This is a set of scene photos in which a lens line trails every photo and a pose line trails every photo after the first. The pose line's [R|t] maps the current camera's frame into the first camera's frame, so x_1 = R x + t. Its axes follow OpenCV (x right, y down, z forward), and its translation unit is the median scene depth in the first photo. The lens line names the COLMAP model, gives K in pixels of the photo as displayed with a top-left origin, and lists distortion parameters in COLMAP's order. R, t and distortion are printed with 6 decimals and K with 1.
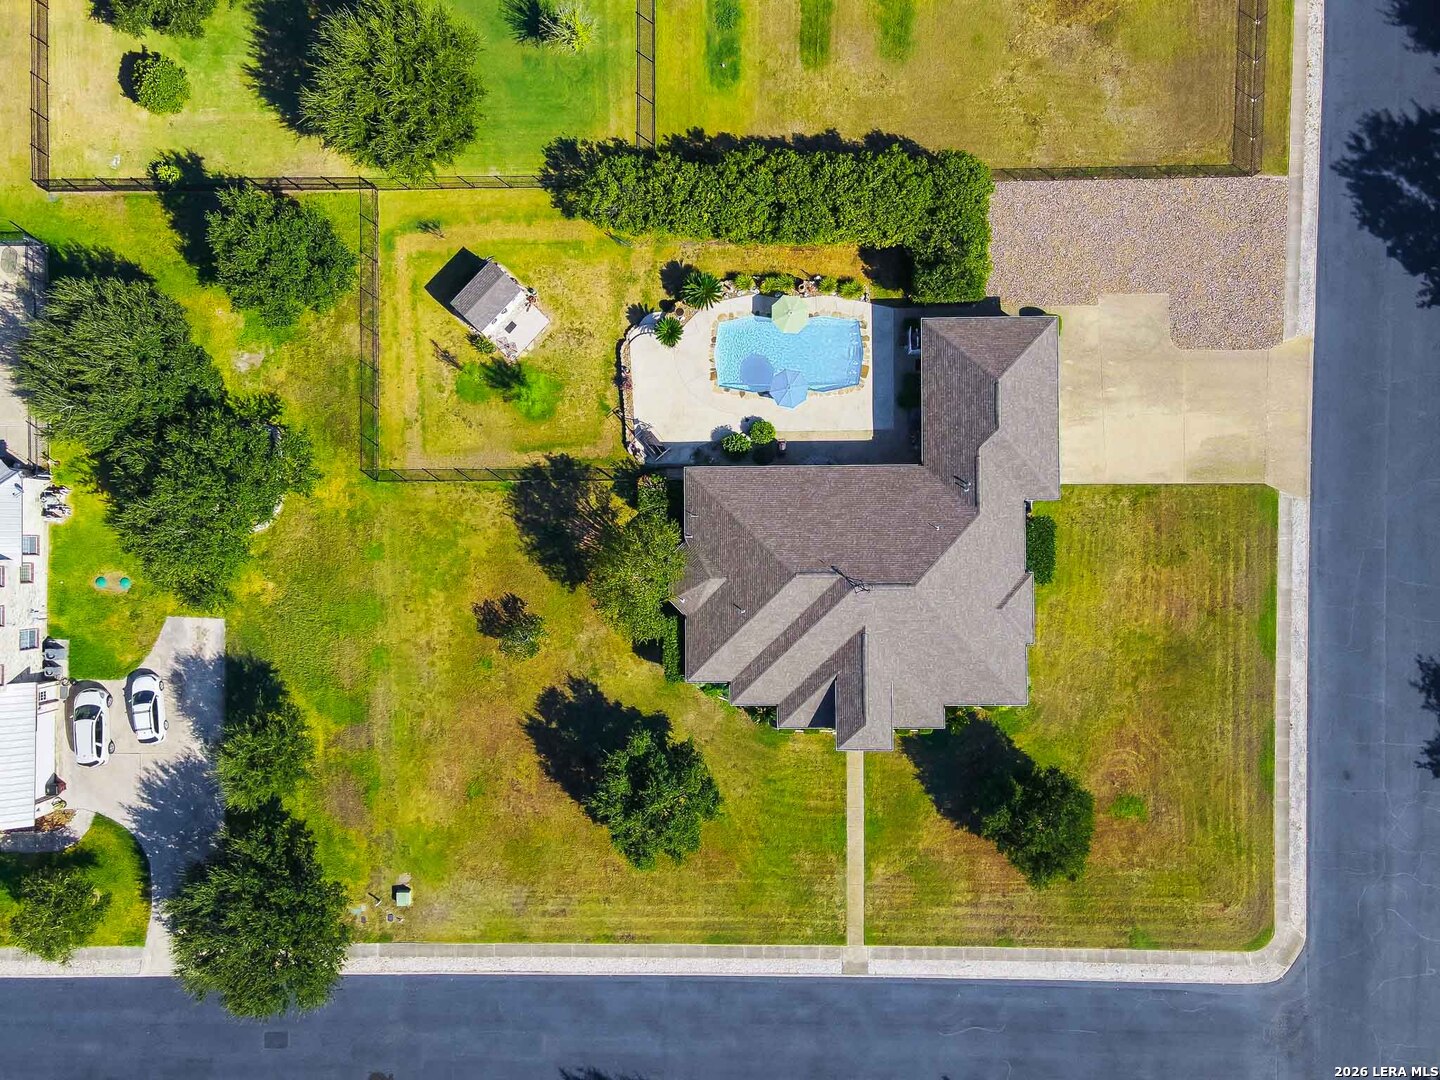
lens RADIAL K [[1065.9, 0, 721.6], [0, 1065.9, 541.0], [0, 0, 1]] dist [0.035159, 0.009072]
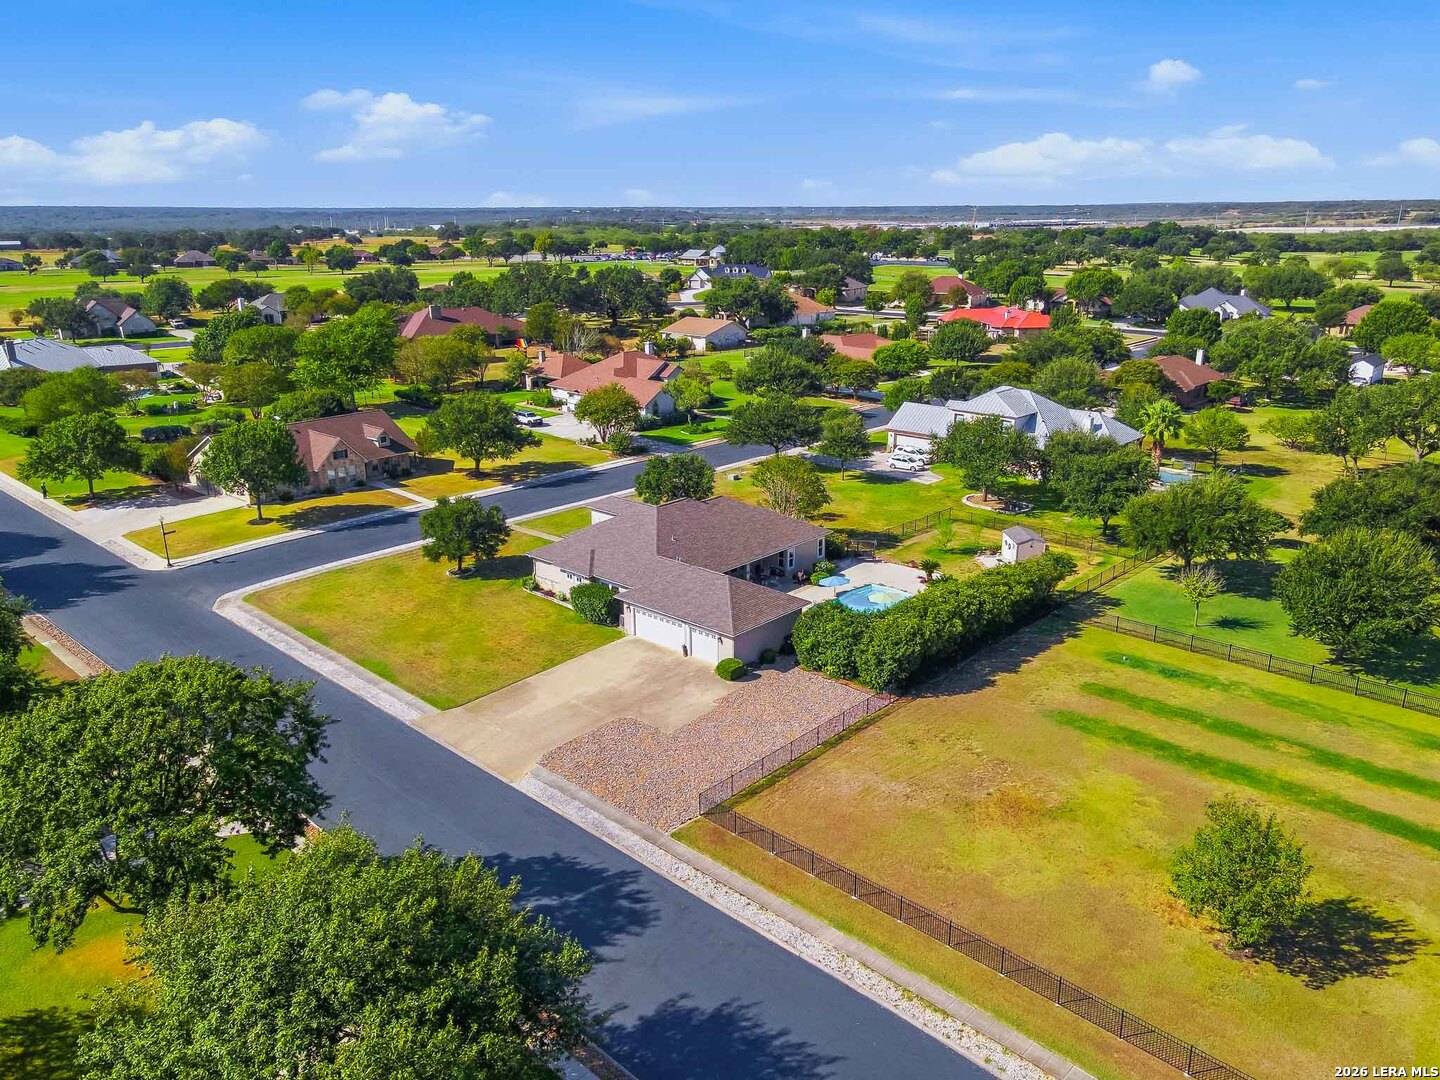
lens RADIAL K [[1065.9, 0, 726.6], [0, 1065.9, 543.8], [0, 0, 1]] dist [0.035159, 0.009072]
pose [[-0.669051, 0.257780, -0.697080, 0.959835], [-0.742954, -0.207037, 0.636518, -0.797800], [0.019760, 0.943761, 0.330037, 0.545105]]
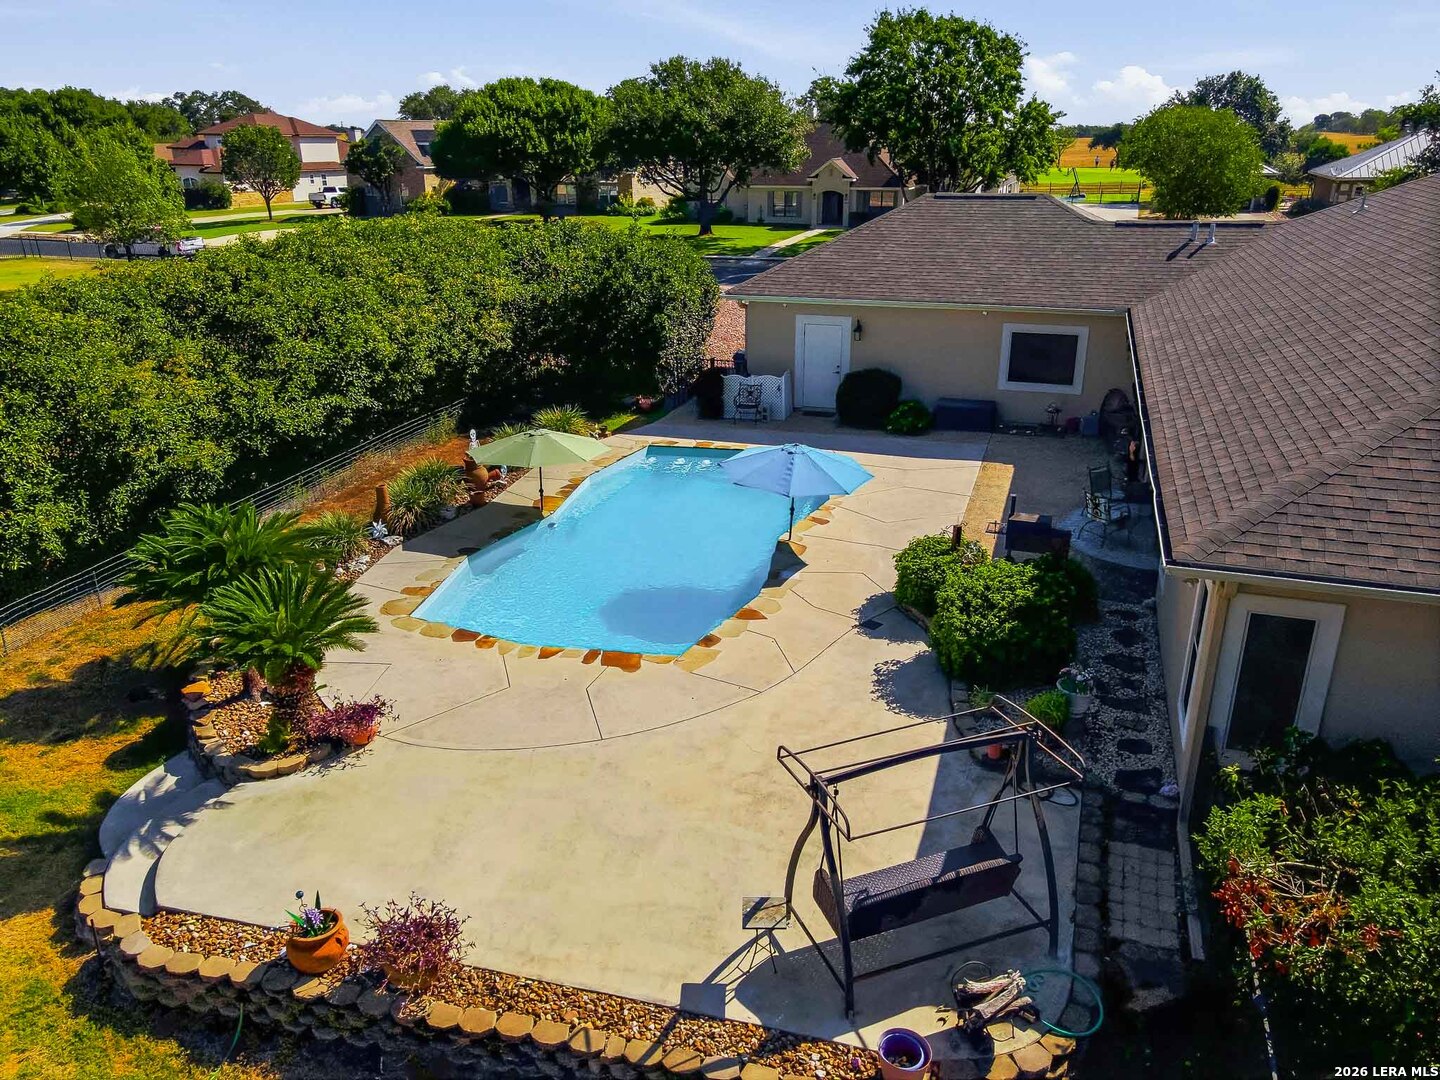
lens RADIAL K [[1065.9, 0, 722.0], [0, 1065.9, 538.7], [0, 0, 1]] dist [0.035159, 0.009072]
pose [[0.319553, -0.302041, 0.898141, -0.175365], [0.947531, 0.110272, -0.300042, -0.078998], [-0.008415, 0.946896, 0.321431, 0.913513]]
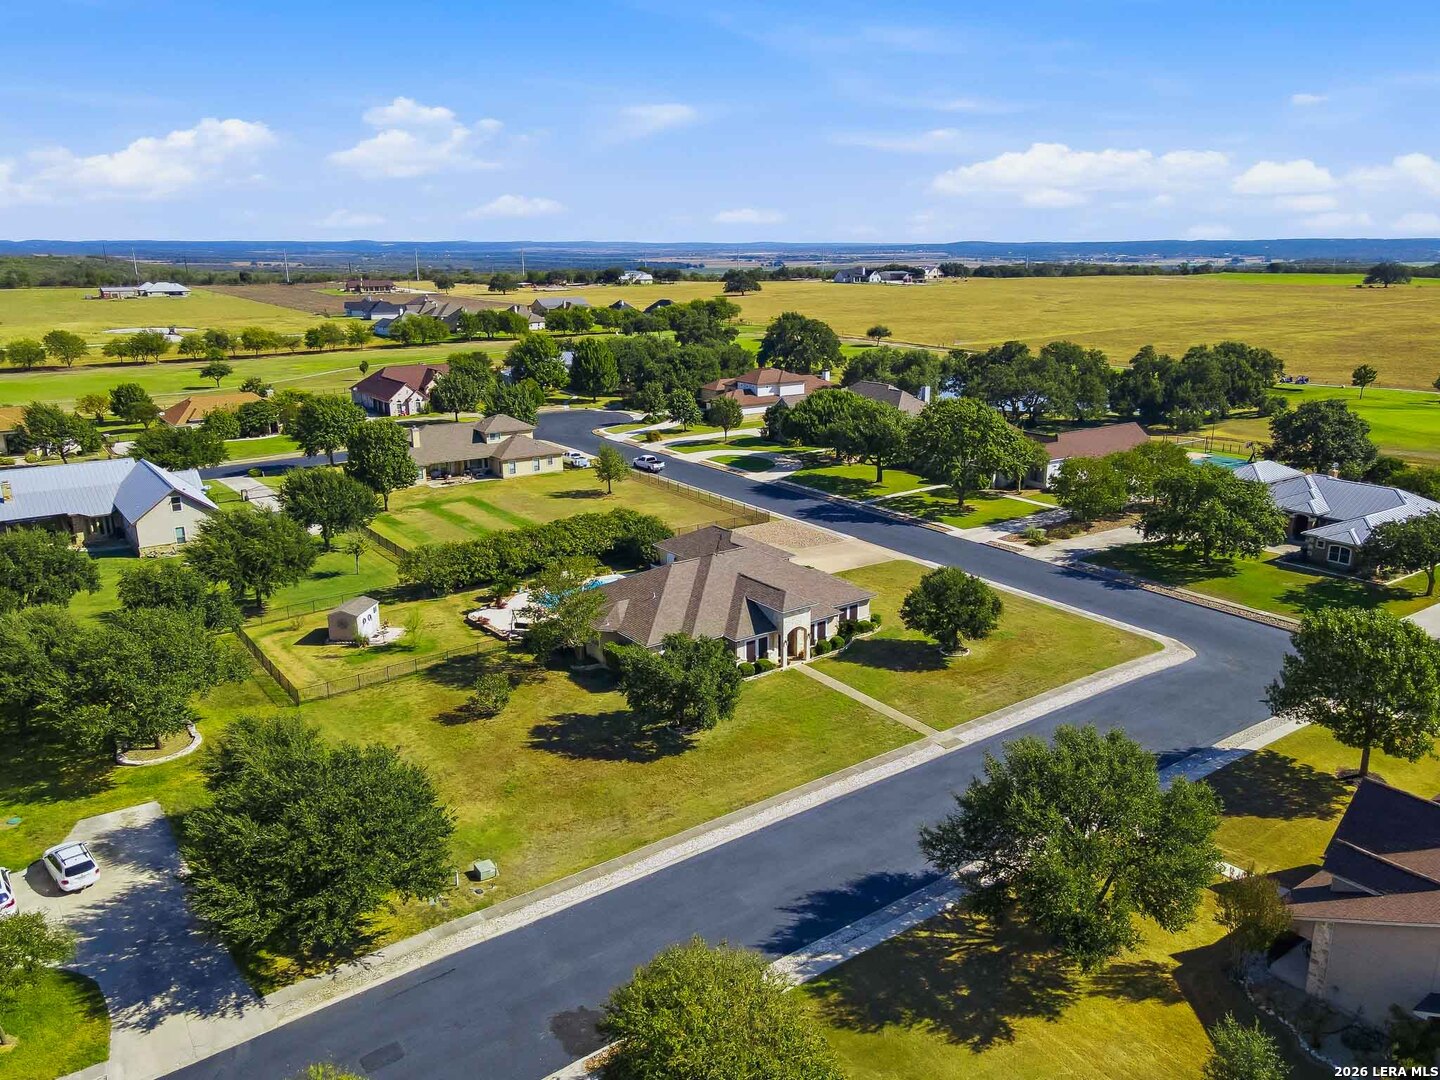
lens RADIAL K [[1065.9, 0, 722.3], [0, 1065.9, 541.8], [0, 0, 1]] dist [0.035159, 0.009072]
pose [[0.811400, -0.137774, 0.568021, -0.569013], [0.584268, 0.218027, -0.781726, 0.994751], [-0.016142, 0.966169, 0.257404, 0.577419]]
